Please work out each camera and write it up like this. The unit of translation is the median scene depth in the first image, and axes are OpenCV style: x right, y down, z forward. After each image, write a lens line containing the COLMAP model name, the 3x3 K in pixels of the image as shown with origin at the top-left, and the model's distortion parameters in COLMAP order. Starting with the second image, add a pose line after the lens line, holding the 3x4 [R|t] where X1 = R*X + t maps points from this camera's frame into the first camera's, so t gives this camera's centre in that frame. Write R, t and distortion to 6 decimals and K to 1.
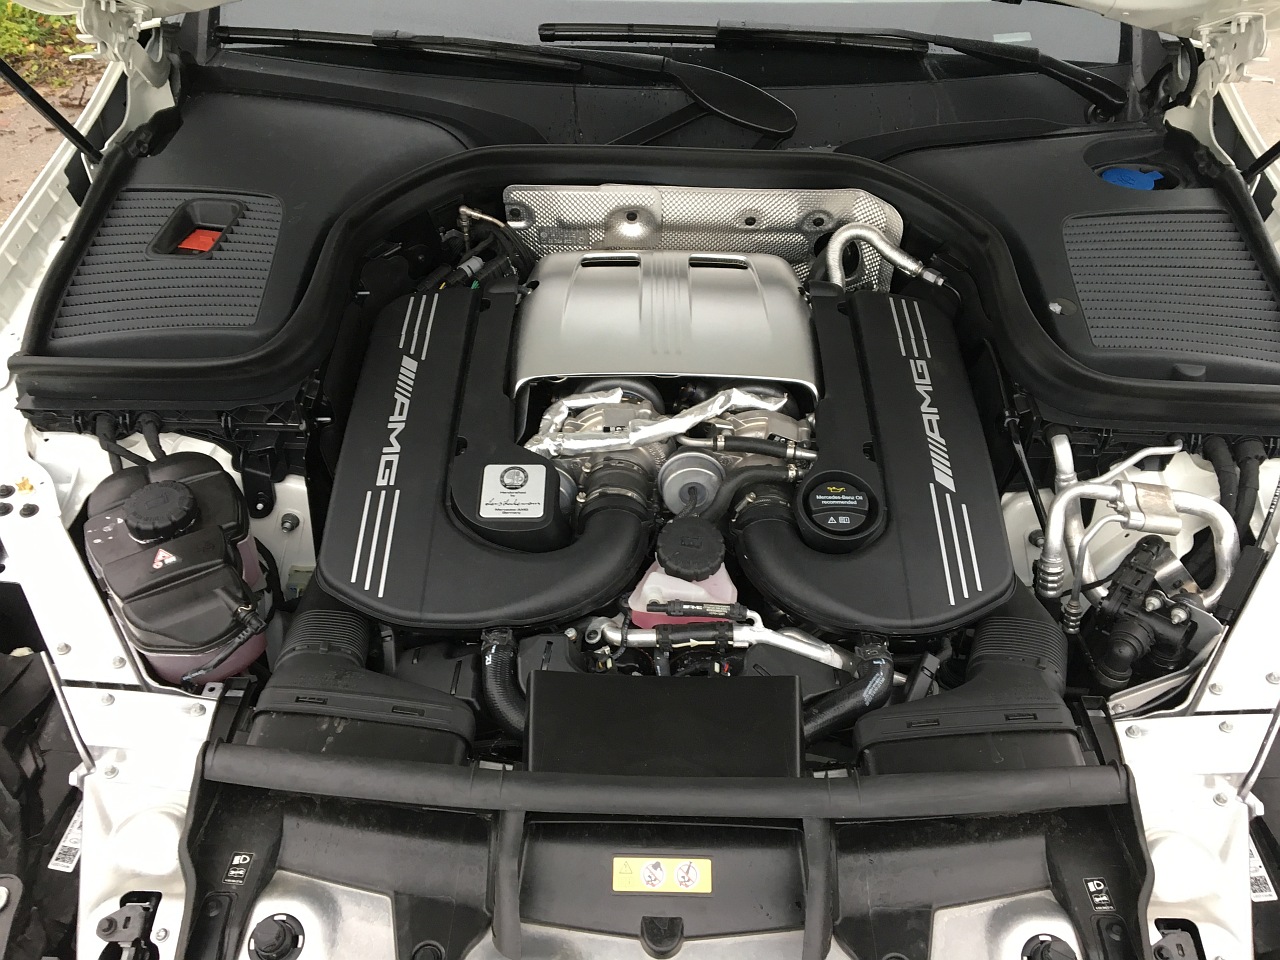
lens RADIAL K [[1090.6, 0, 640.3], [0, 1090.6, 480.8], [0, 0, 1]] dist [0.062124, -0.085088]
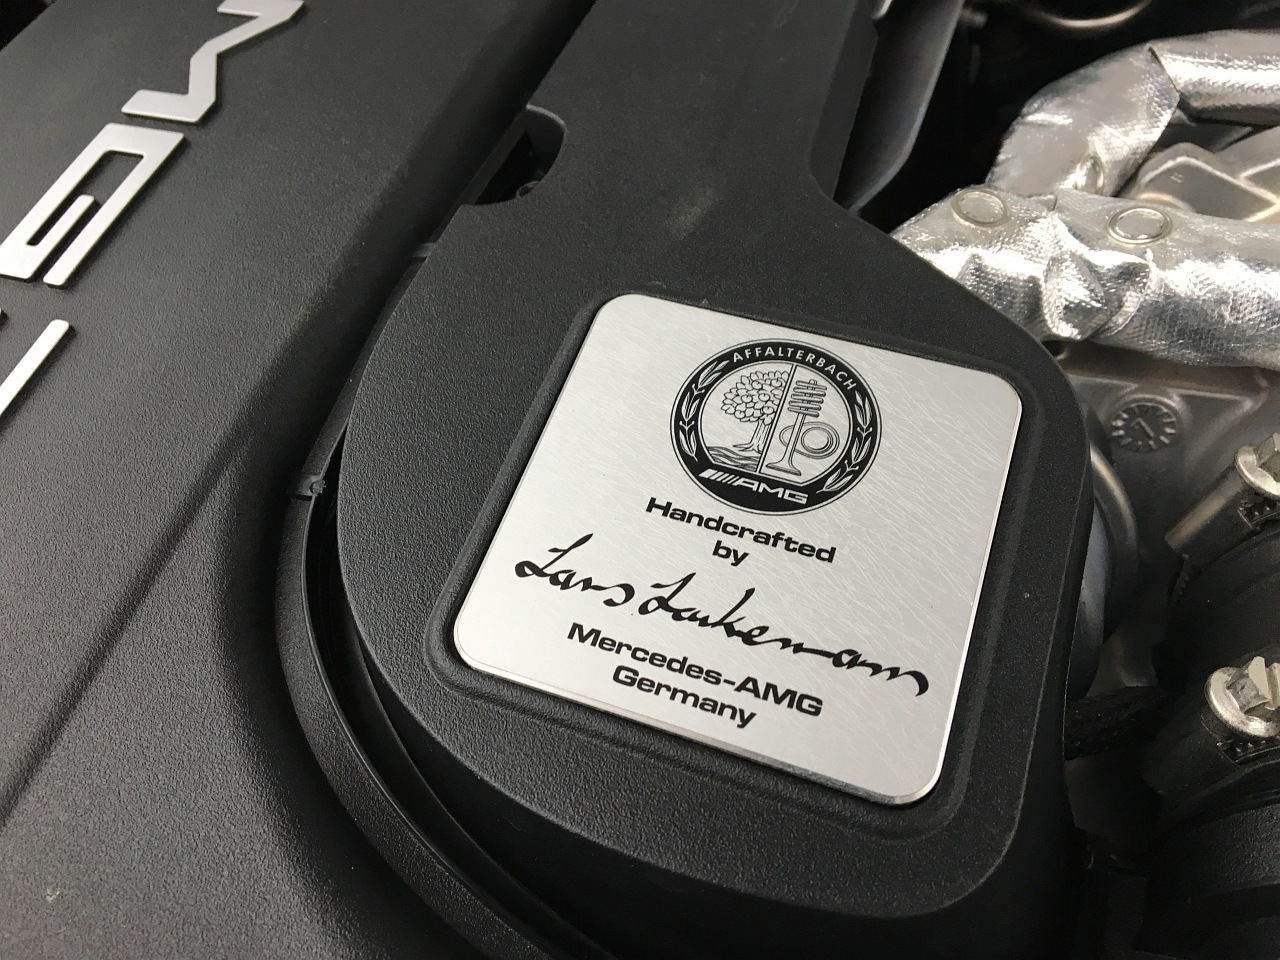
lens RADIAL K [[1098.8, 0, 636.2], [0, 1098.8, 479.0], [0, 0, 1]] dist [0.070454, -0.154730]
pose [[0.942540, 0.251322, -0.220126, -0.094435], [-0.233013, 0.966683, 0.105963, -0.005903], [0.239423, -0.048582, 0.969699, 0.815130]]
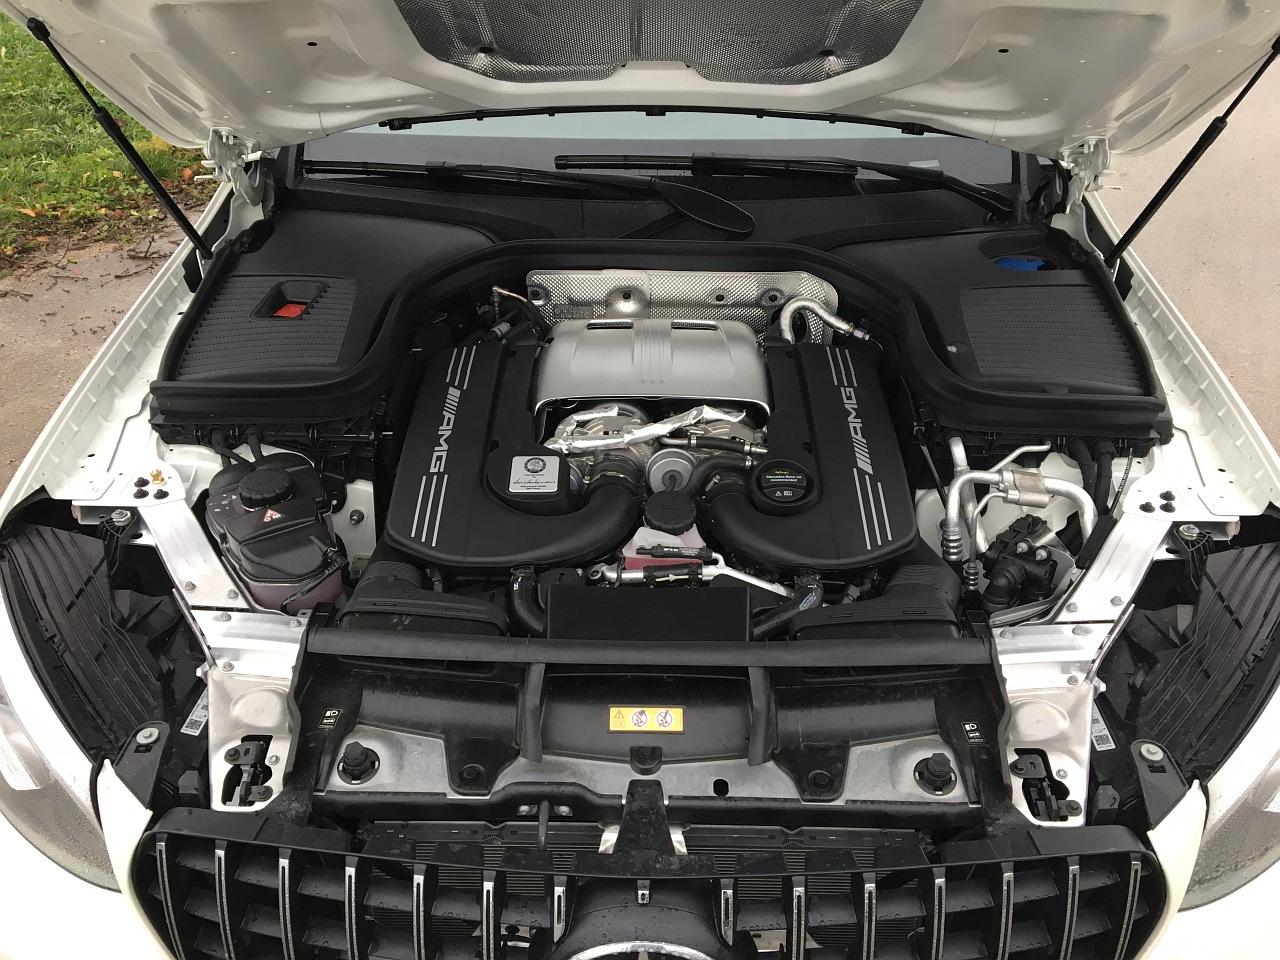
lens RADIAL K [[1093.8, 0, 640.6], [0, 1093.8, 480.0], [0, 0, 1]] dist [0.090458, -0.146797]
pose [[0.999979, -0.005306, -0.003668, 0.014612], [0.004666, 0.987642, -0.156660, 0.209364], [0.004454, 0.156640, 0.987646, -0.277893]]
